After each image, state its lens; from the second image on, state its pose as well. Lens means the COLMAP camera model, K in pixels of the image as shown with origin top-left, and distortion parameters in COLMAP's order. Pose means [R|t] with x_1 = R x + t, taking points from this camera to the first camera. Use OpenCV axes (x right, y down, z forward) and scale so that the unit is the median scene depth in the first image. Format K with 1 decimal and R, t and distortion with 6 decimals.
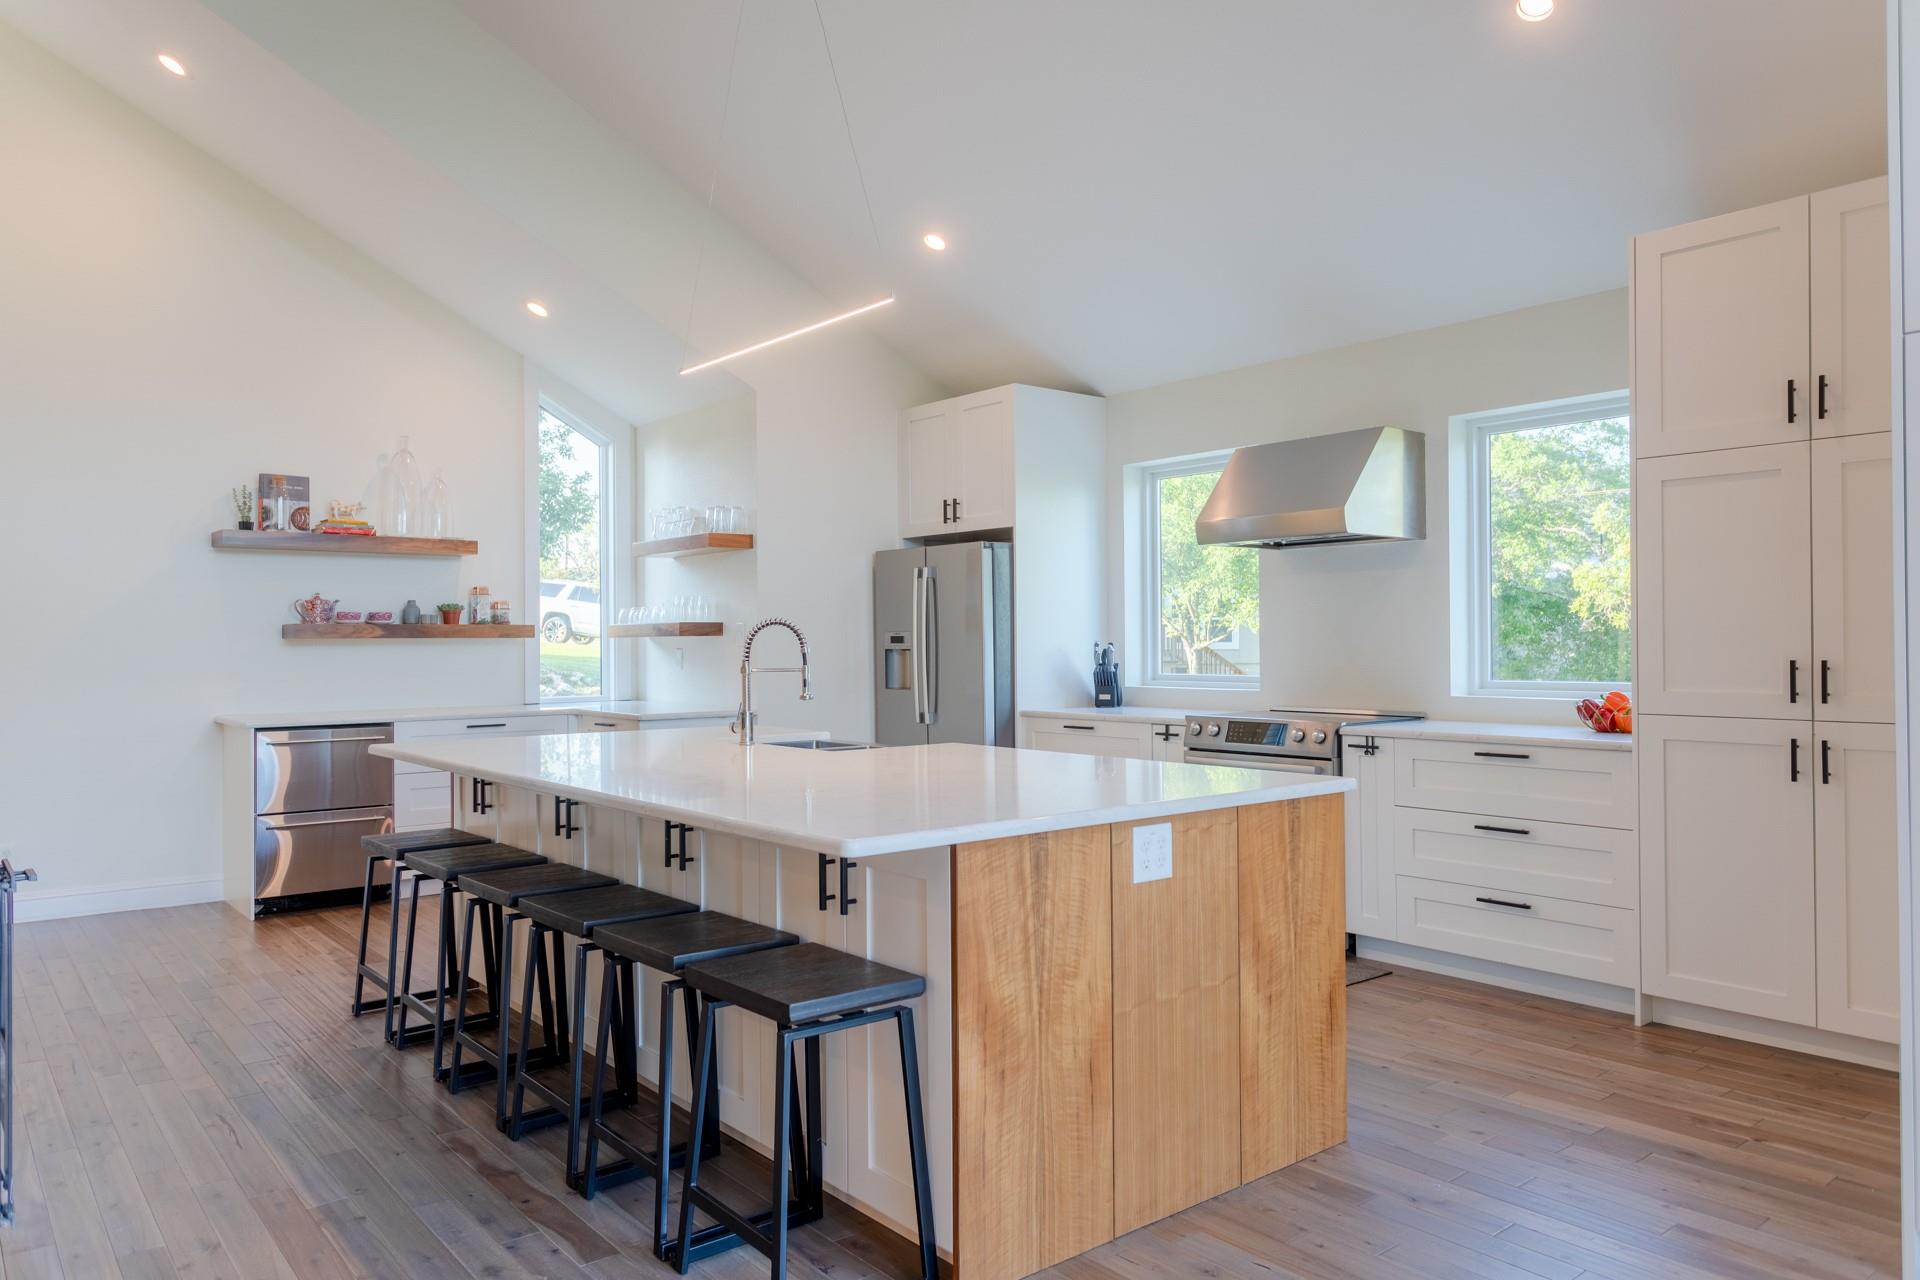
lens RADIAL K [[1291.2, 0, 960.0], [0, 1291.2, 640.0], [0, 0, 1]] dist [0.001931, 0.001736]
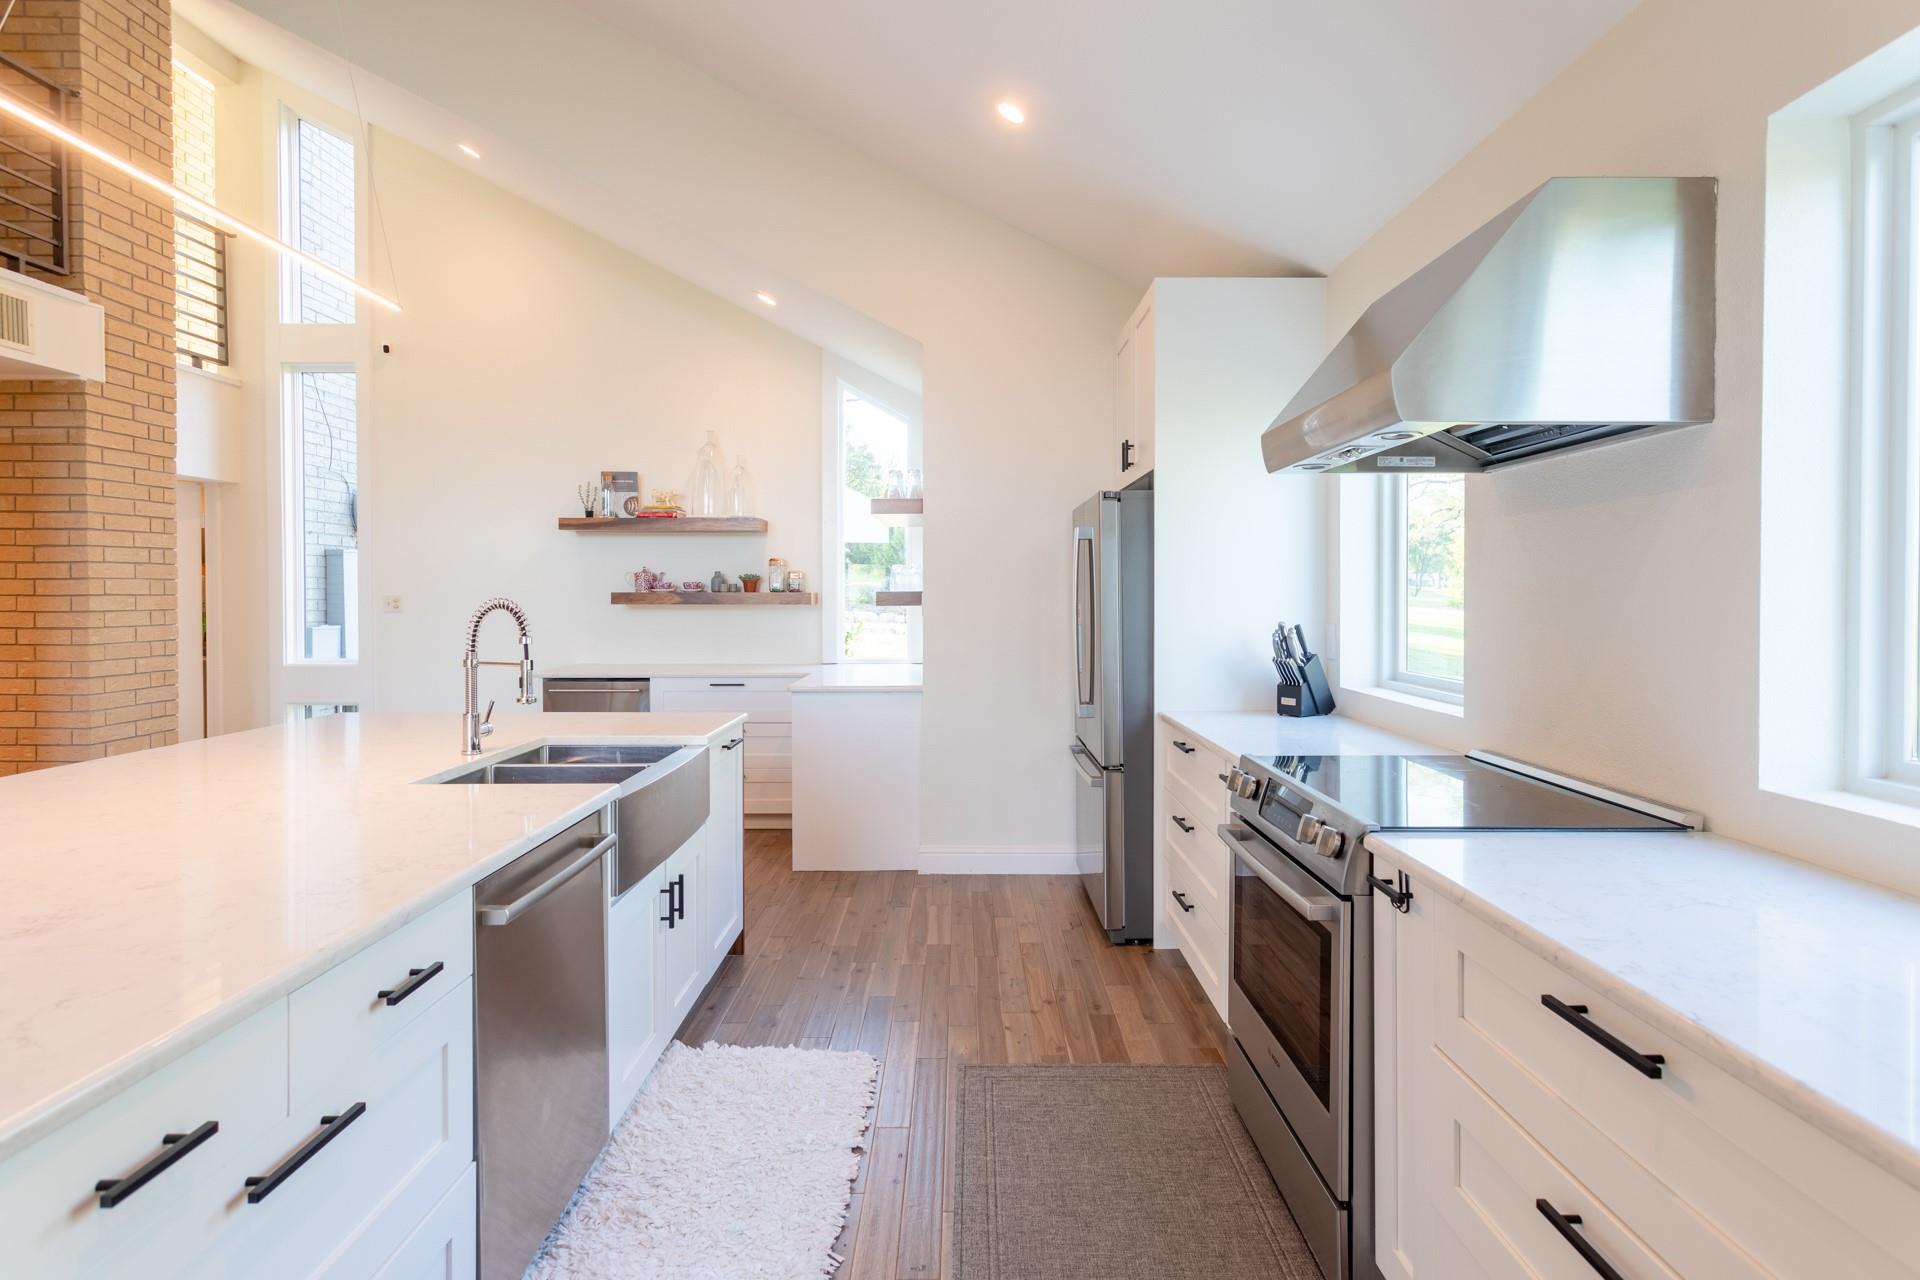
lens RADIAL K [[966.4, 0, 960.2], [0, 966.4, 607.7], [0, 0, 1]] dist [-0.000410, 0.000056]
pose [[0.770006, 0.015259, -0.637854, 0.309182], [-0.003765, 0.999805, 0.019374, -0.016469], [0.638026, -0.012516, 0.769913, 0.483230]]
